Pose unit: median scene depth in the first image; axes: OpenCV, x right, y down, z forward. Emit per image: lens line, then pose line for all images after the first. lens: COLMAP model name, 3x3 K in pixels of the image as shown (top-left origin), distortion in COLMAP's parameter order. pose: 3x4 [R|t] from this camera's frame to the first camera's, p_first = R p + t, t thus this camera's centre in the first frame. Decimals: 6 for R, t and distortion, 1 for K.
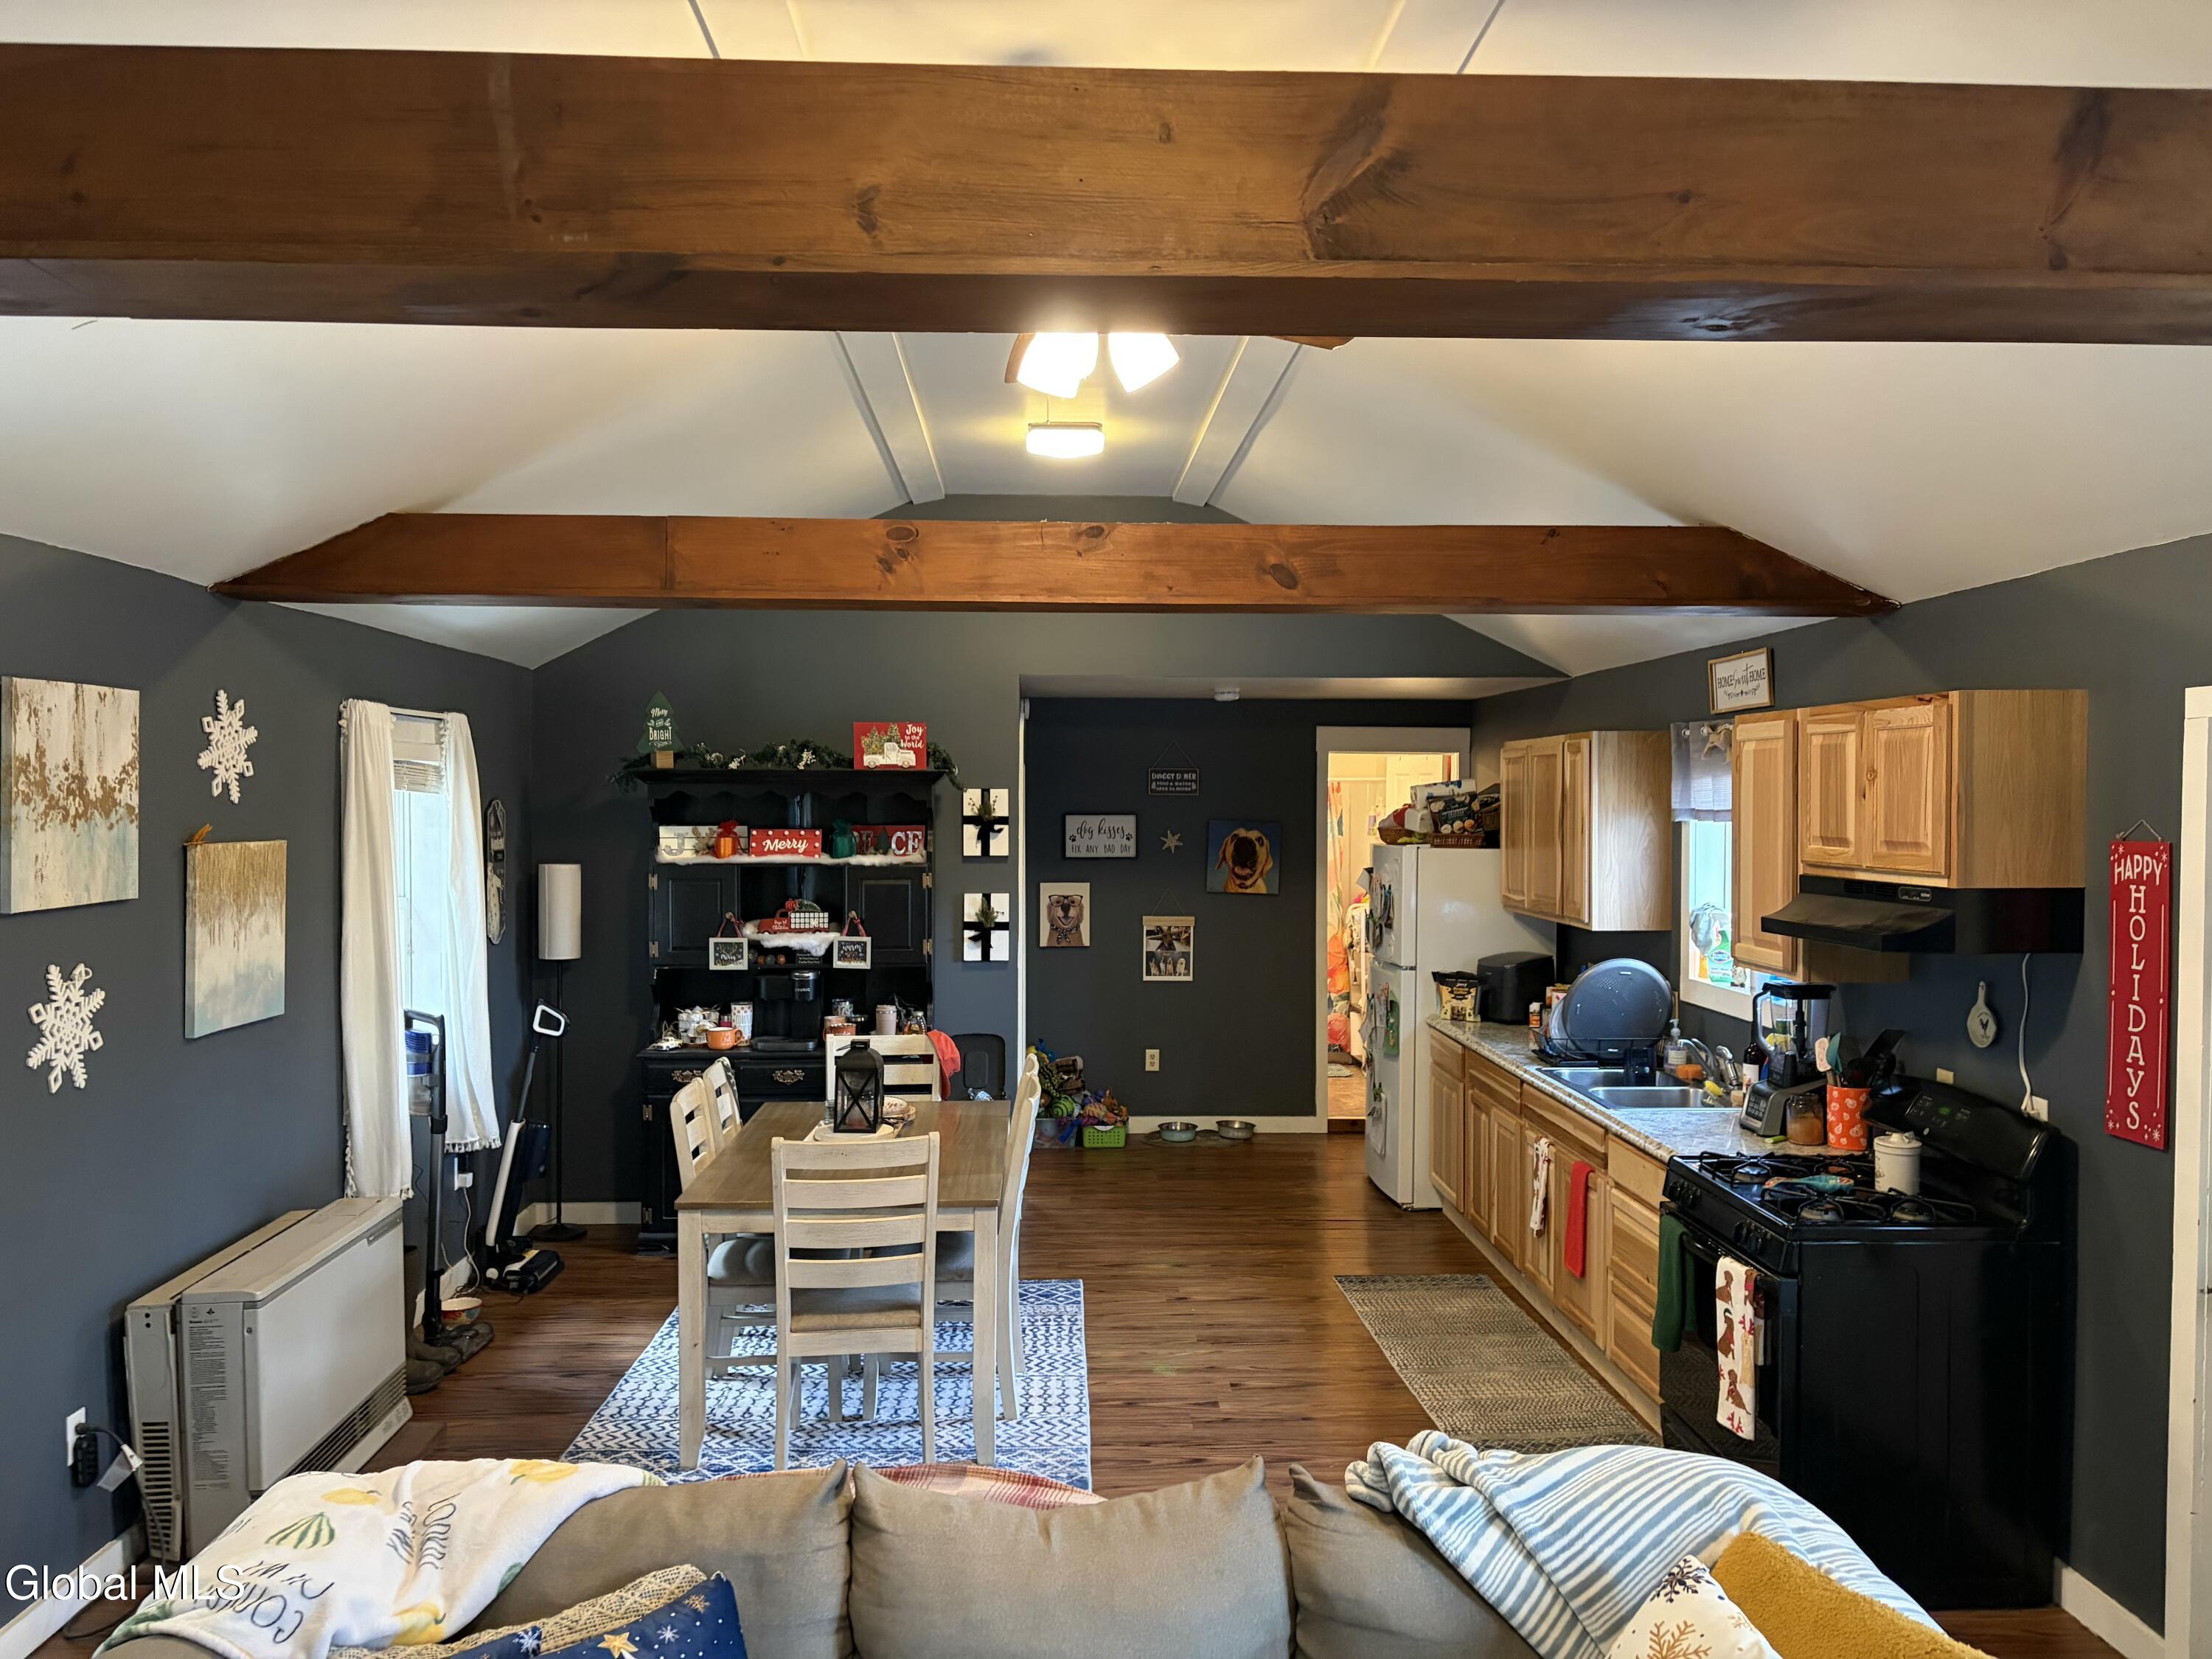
lens RADIAL K [[1684.6, 0, 1107.8], [0, 1684.6, 829.4], [0, 0, 1]] dist [0.002582, 0.000198]
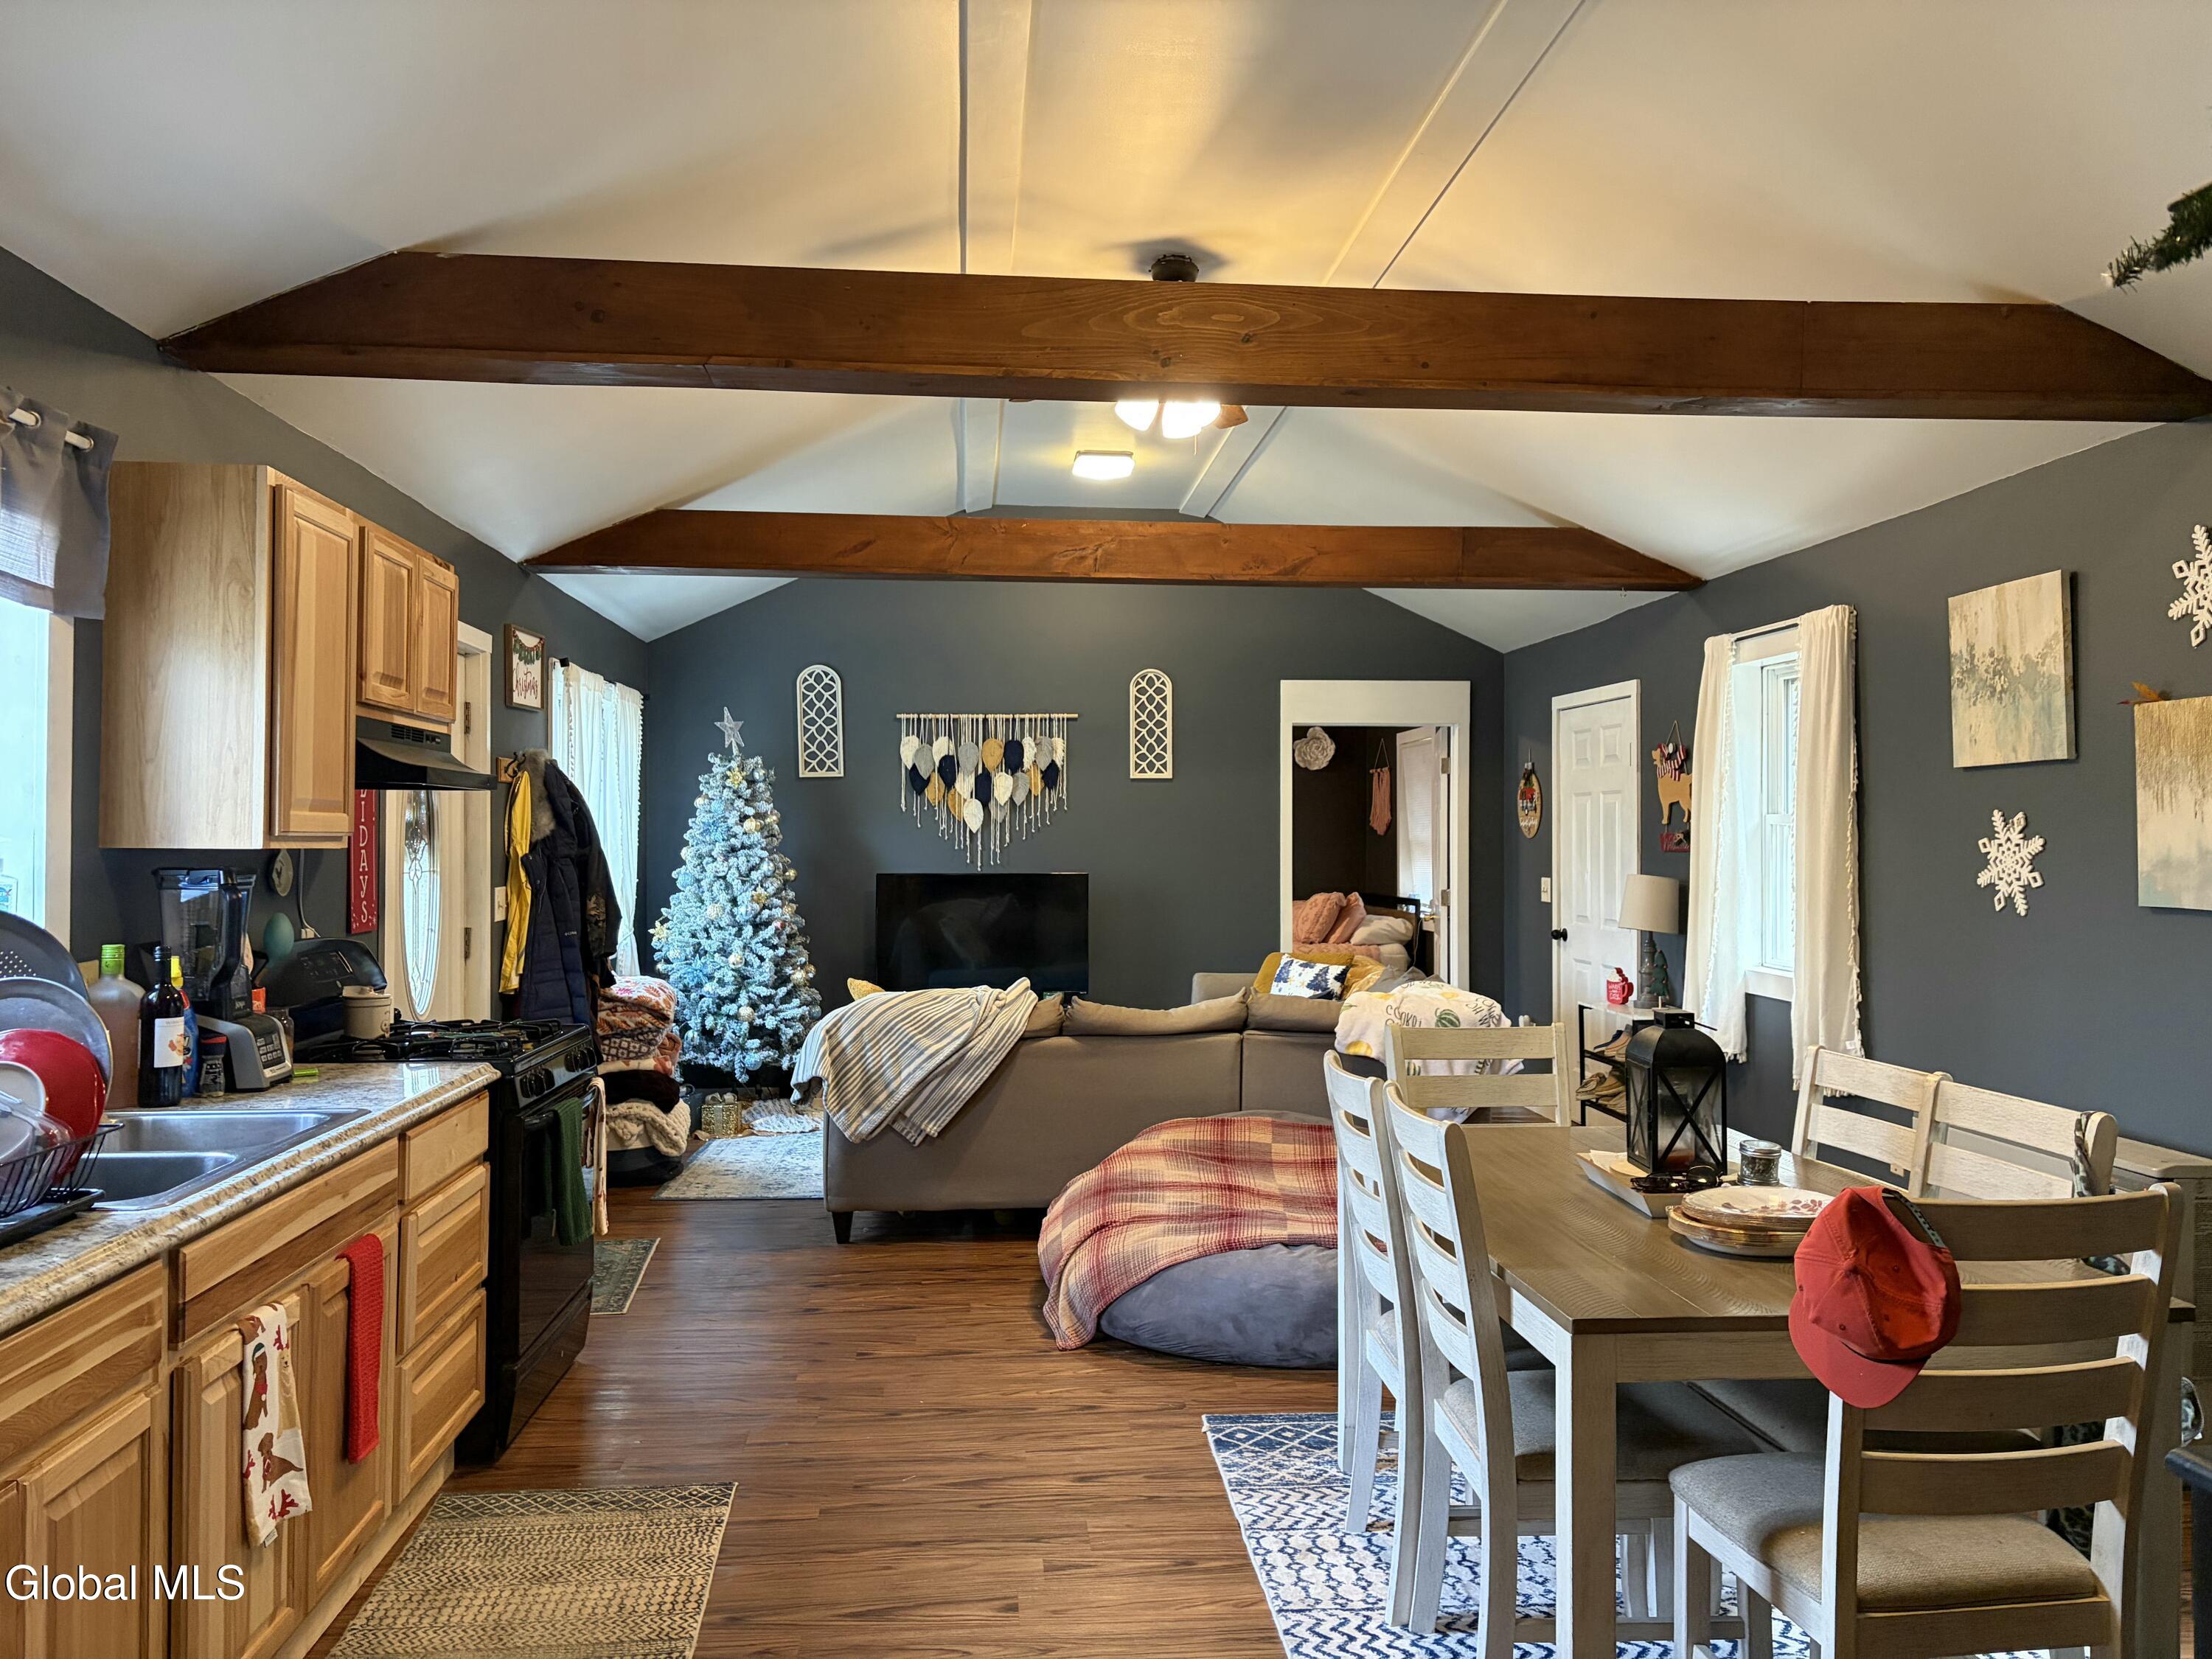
lens RADIAL K [[1684.6, 0, 1107.4], [0, 1684.6, 827.5], [0, 0, 1]] dist [0.002582, 0.000198]
pose [[-0.999144, -0.006770, -0.040806, 0.092102], [-0.007224, 0.999914, 0.010977, 0.080883], [0.040728, 0.011262, -0.999107, 2.146013]]
